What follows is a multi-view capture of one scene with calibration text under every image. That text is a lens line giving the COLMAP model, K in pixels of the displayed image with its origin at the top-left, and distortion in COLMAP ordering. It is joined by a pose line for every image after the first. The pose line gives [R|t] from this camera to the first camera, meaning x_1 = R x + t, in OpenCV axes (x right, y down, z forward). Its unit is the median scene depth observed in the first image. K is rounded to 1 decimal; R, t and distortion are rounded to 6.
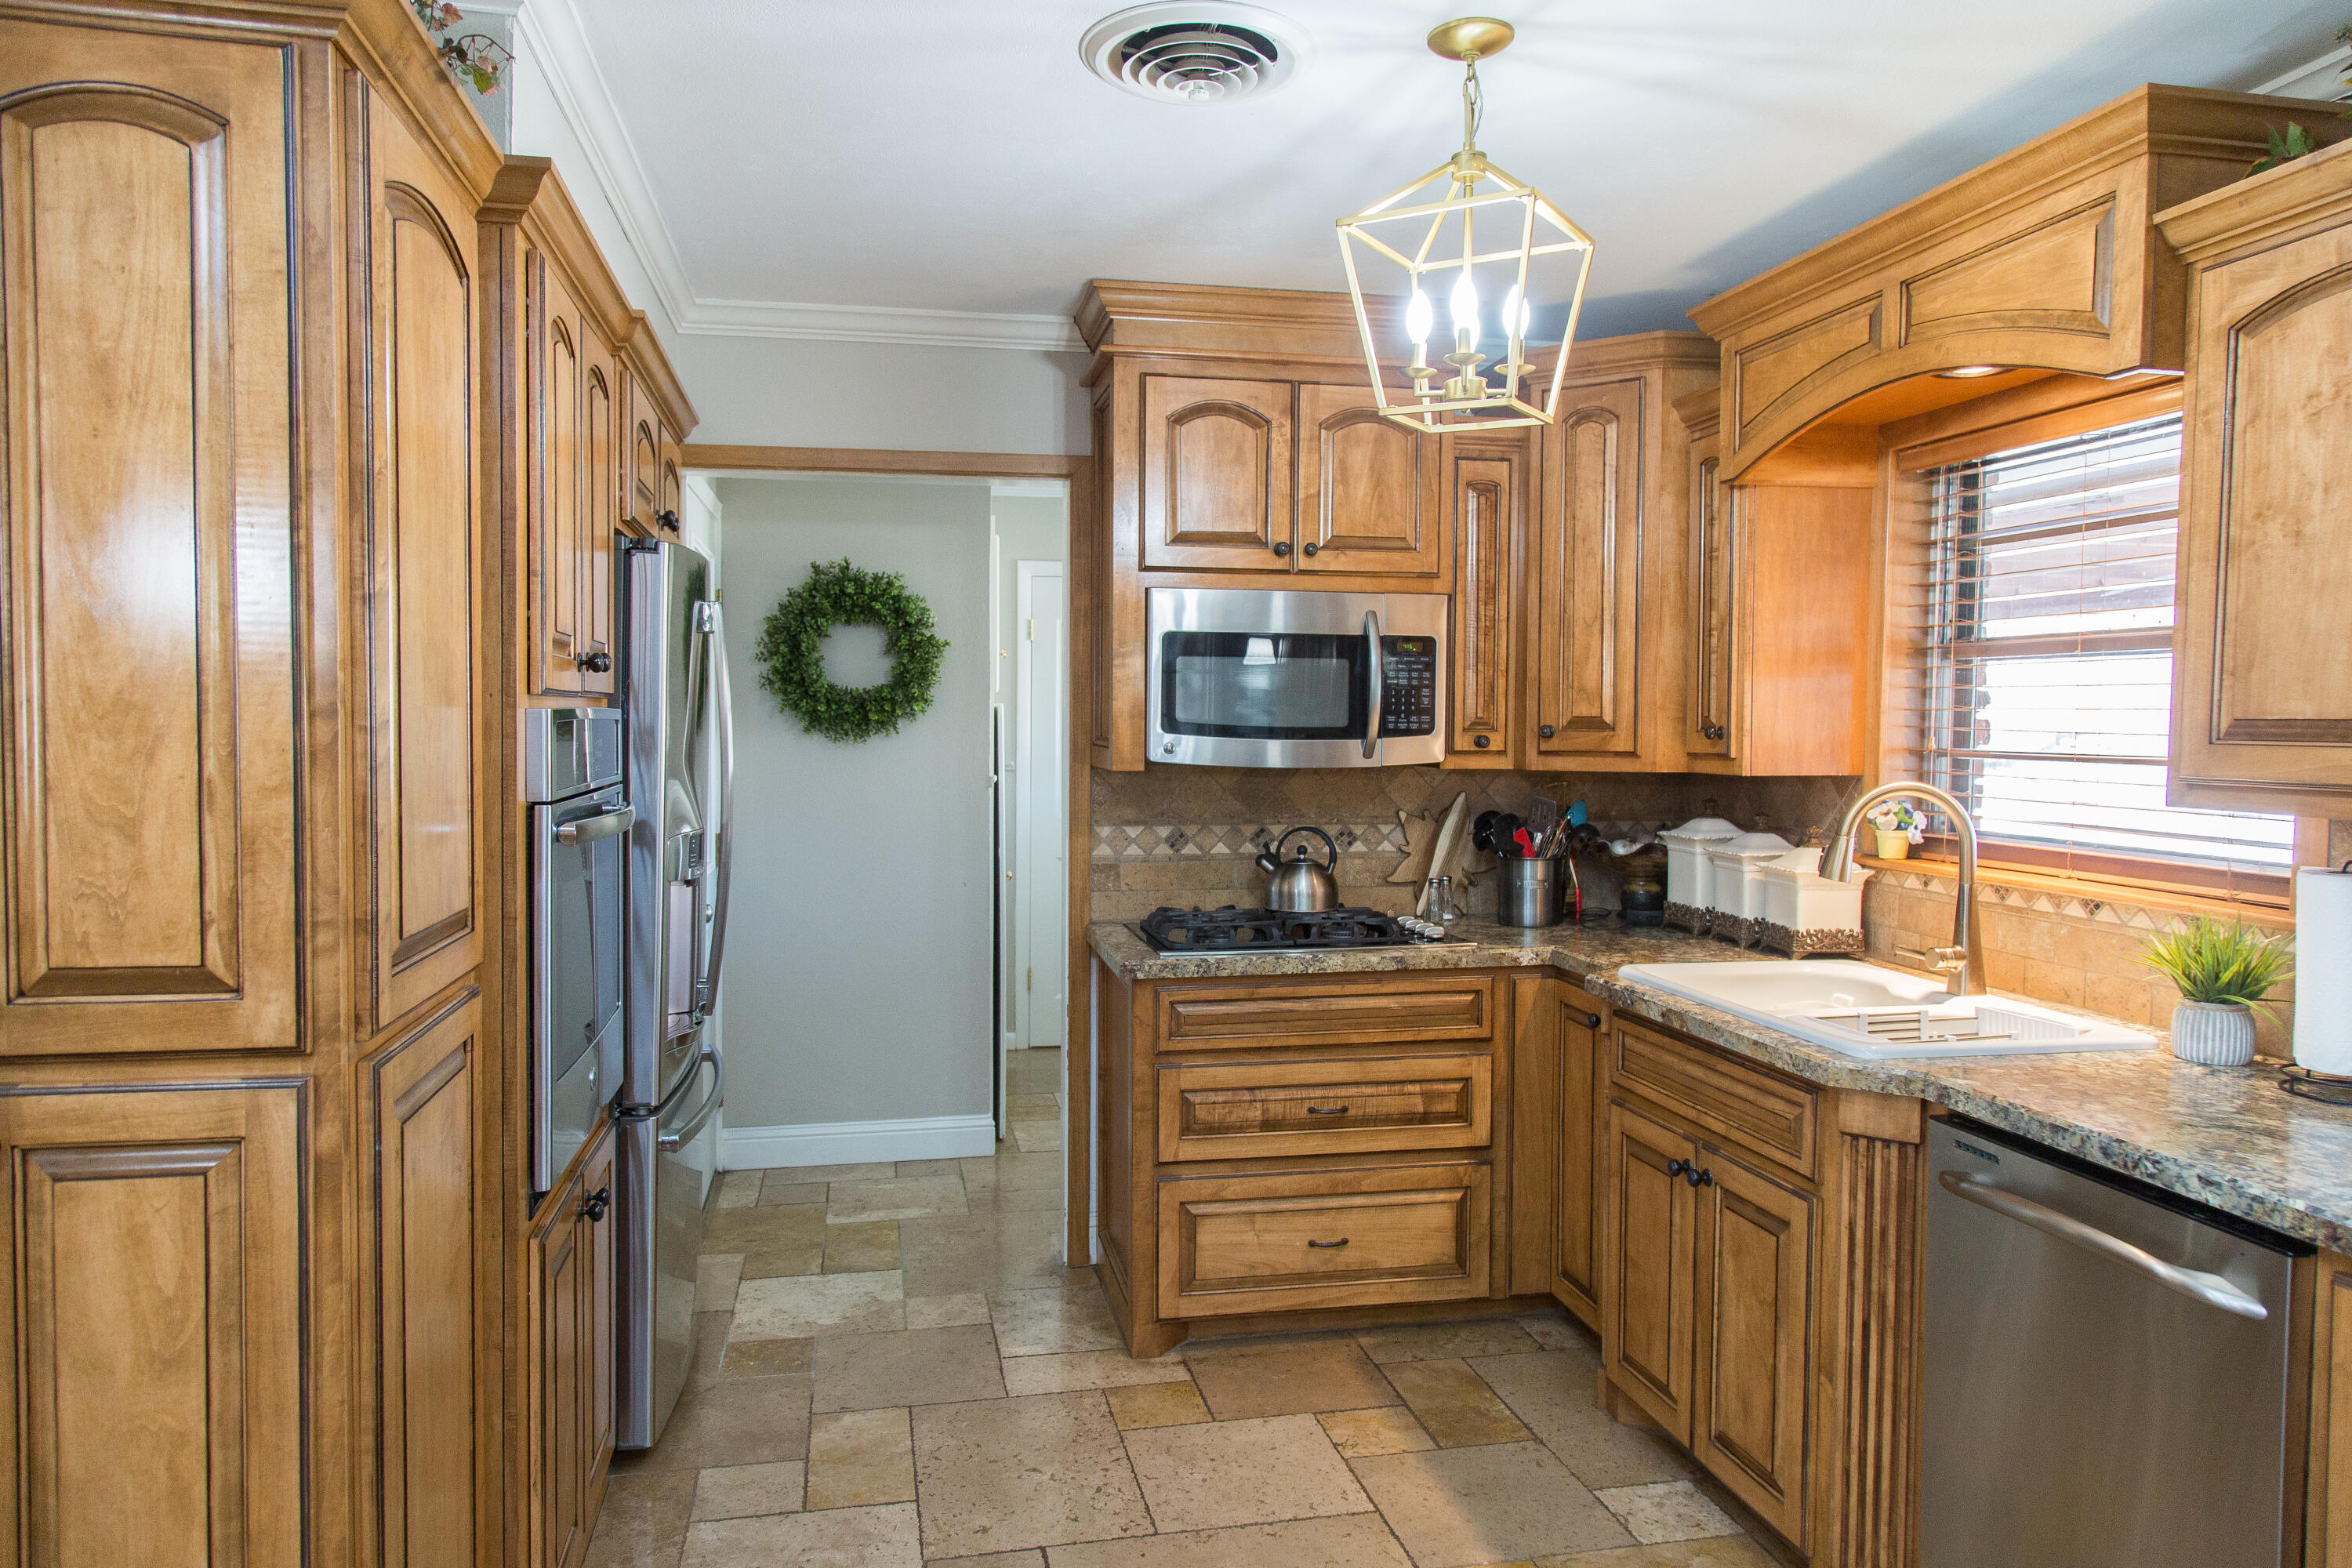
lens RADIAL K [[1556.9, 0, 1177.2], [0, 1556.9, 791.6], [0, 0, 1]] dist [0.006473, 0.000202]
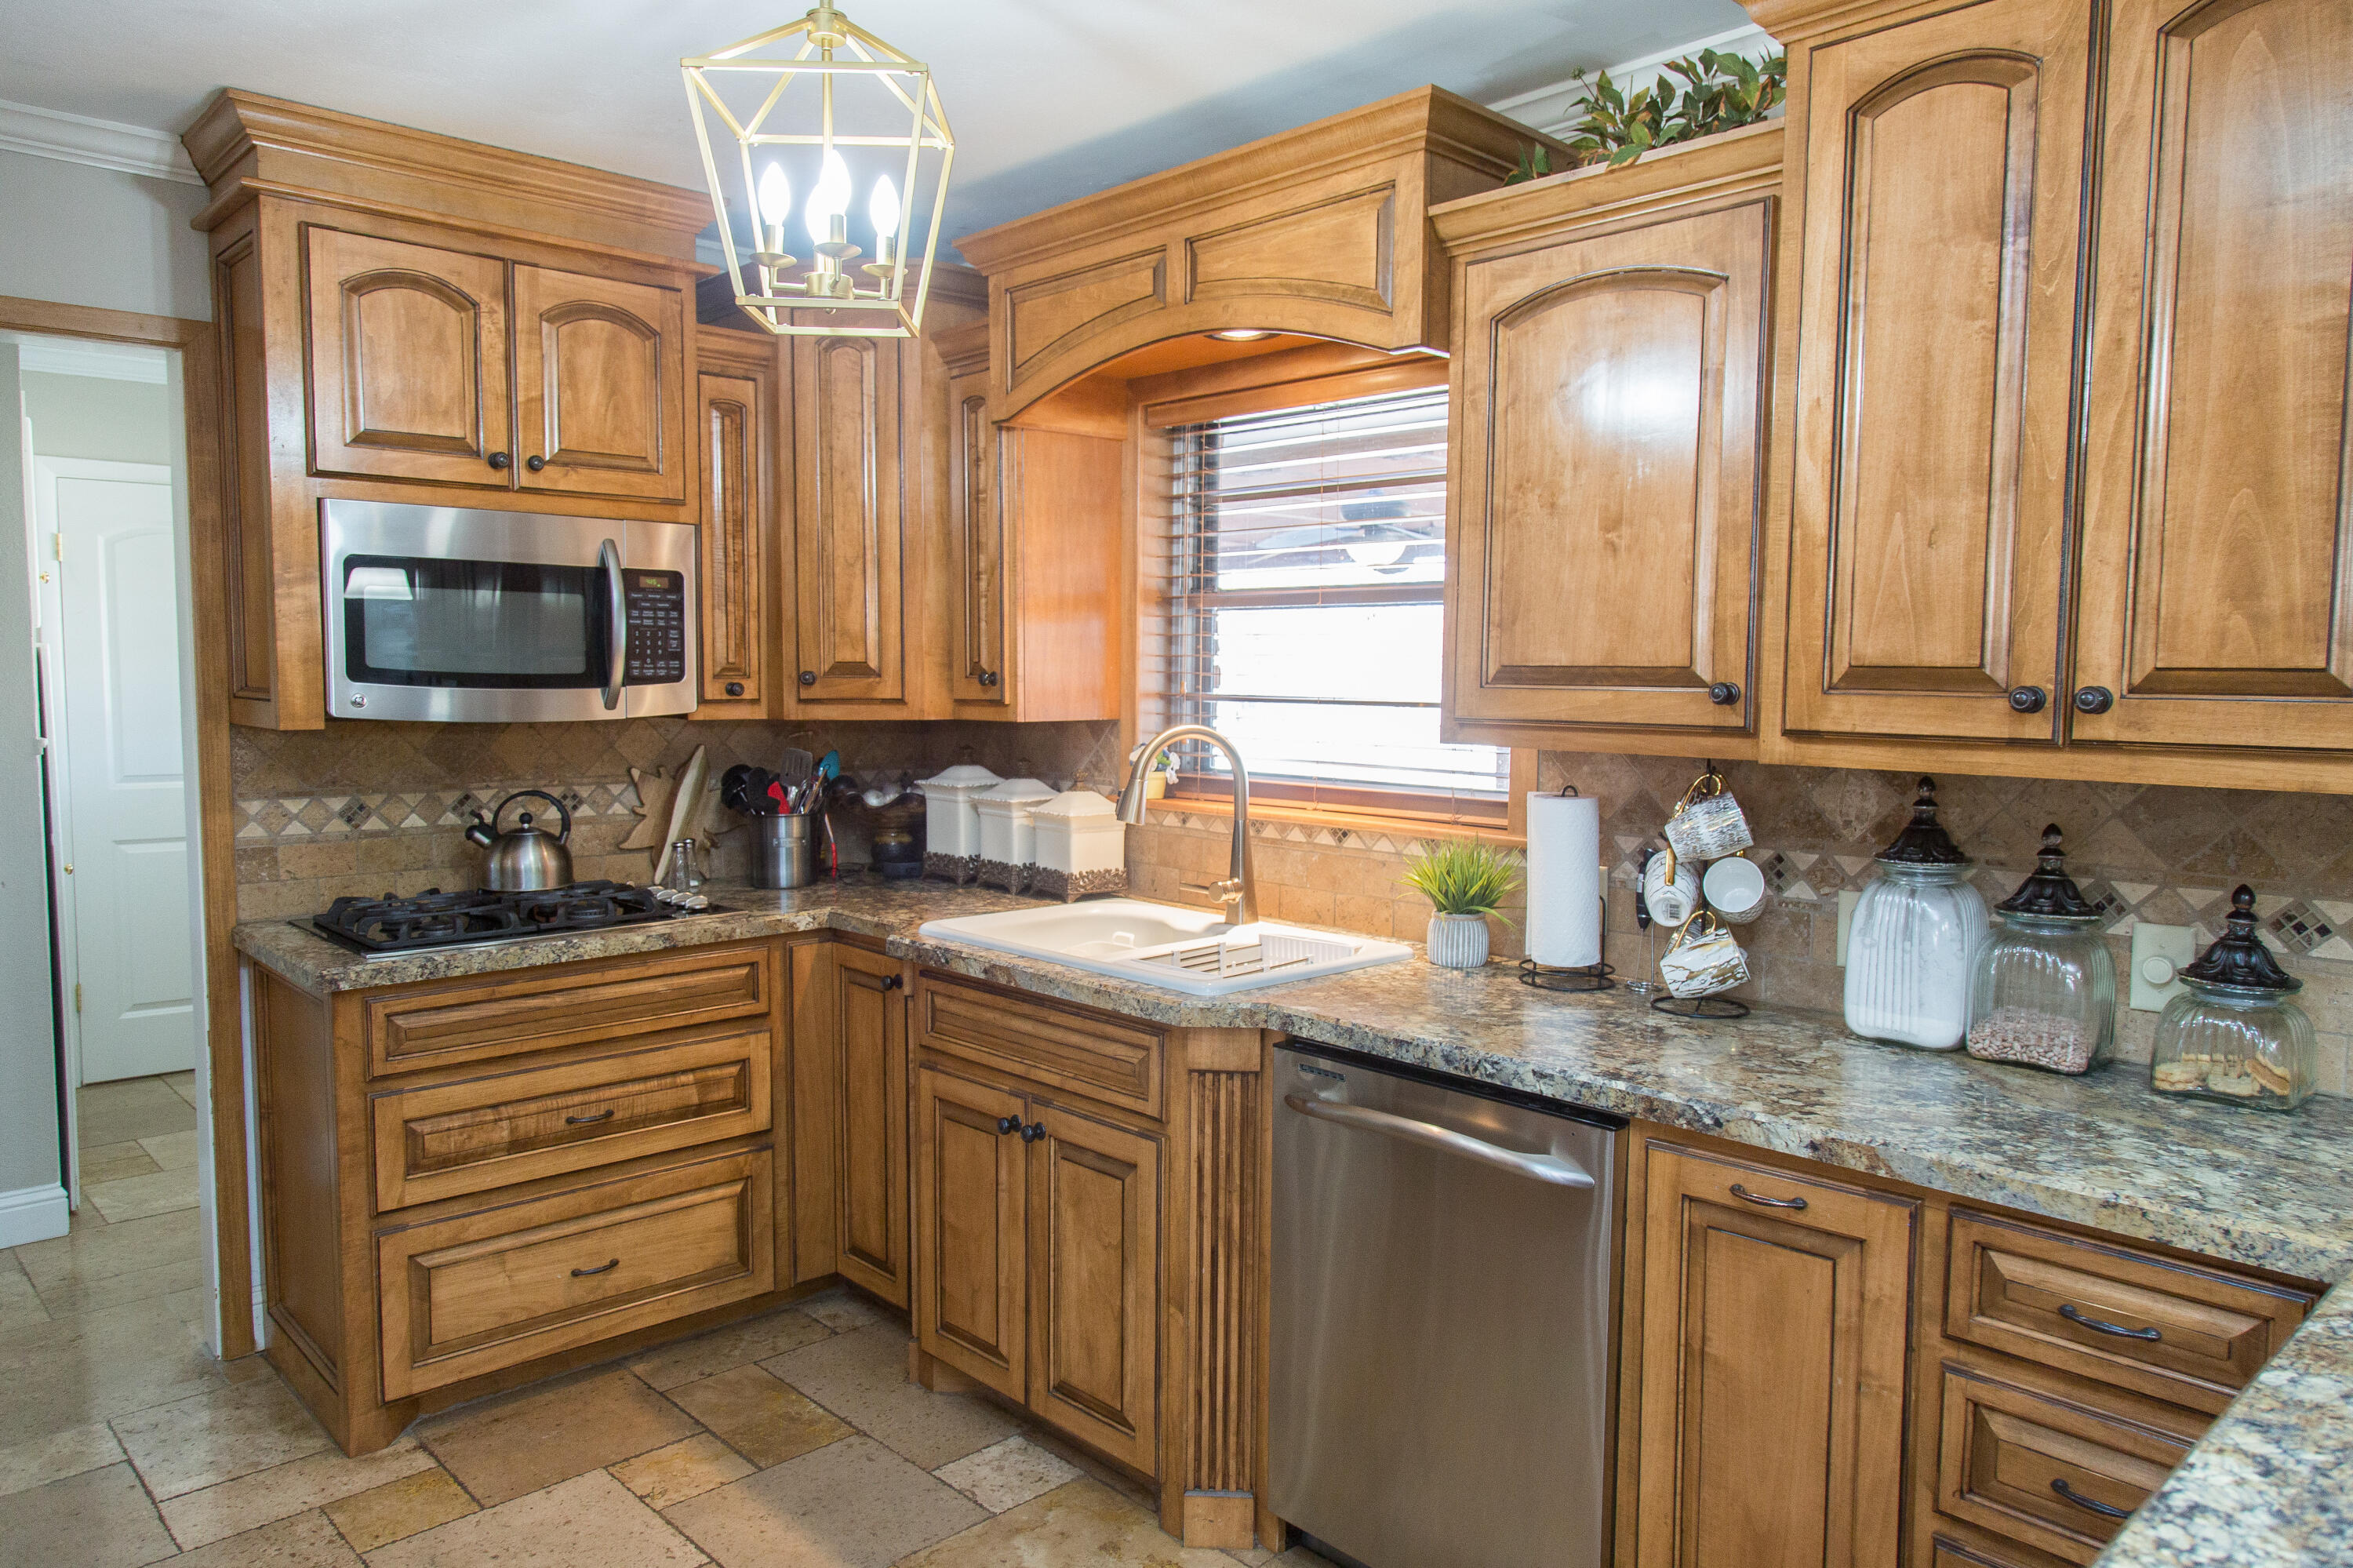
lens RADIAL K [[1573.5, 0, 1158.8], [0, 1573.5, 793.9], [0, 0, 1]] dist [-0.001822, 0.001639]
pose [[0.848330, -0.041872, 0.527810, -0.097717], [0.022962, 0.998840, 0.042333, -0.005087], [-0.528970, -0.023793, 0.848307, 0.105159]]
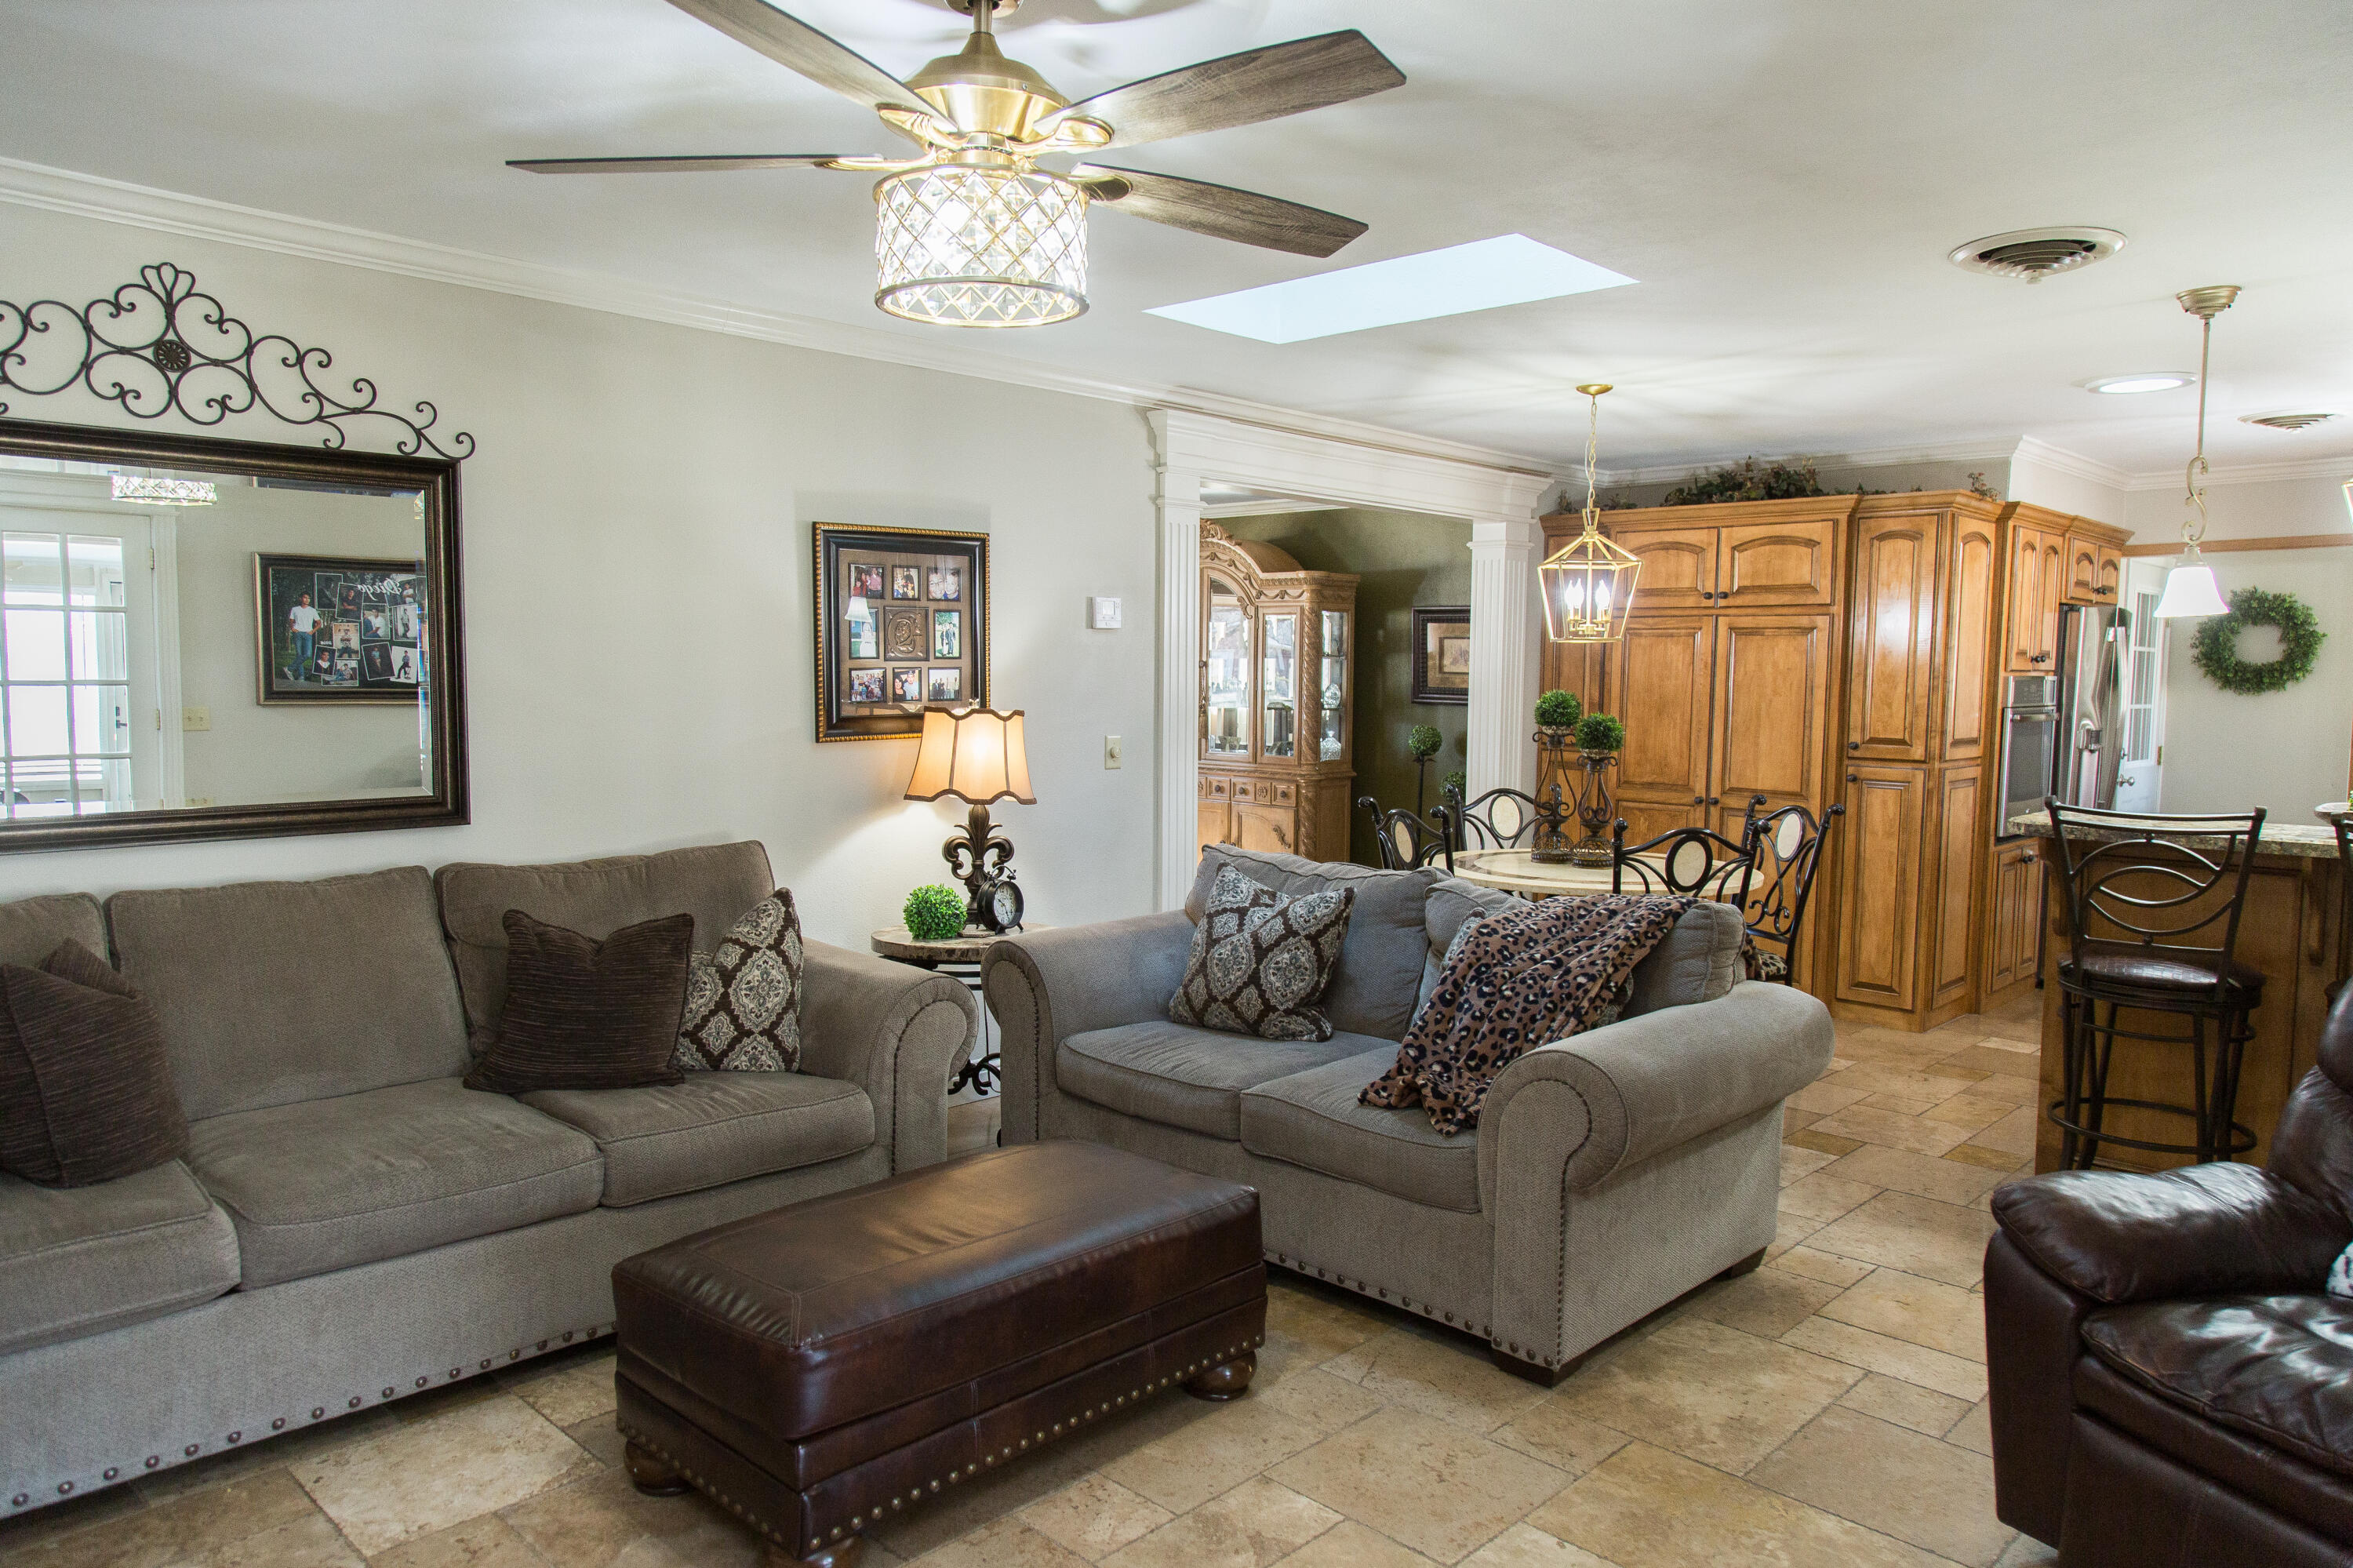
lens RADIAL K [[1539.7, 0, 1173.3], [0, 1539.7, 793.0], [0, 0, 1]] dist [-0.001148, -0.000400]
pose [[0.559818, 0.061097, -0.826360, 0.788090], [-0.041860, 0.998090, 0.045437, 0.071071], [0.827557, 0.009155, 0.561307, -1.363364]]
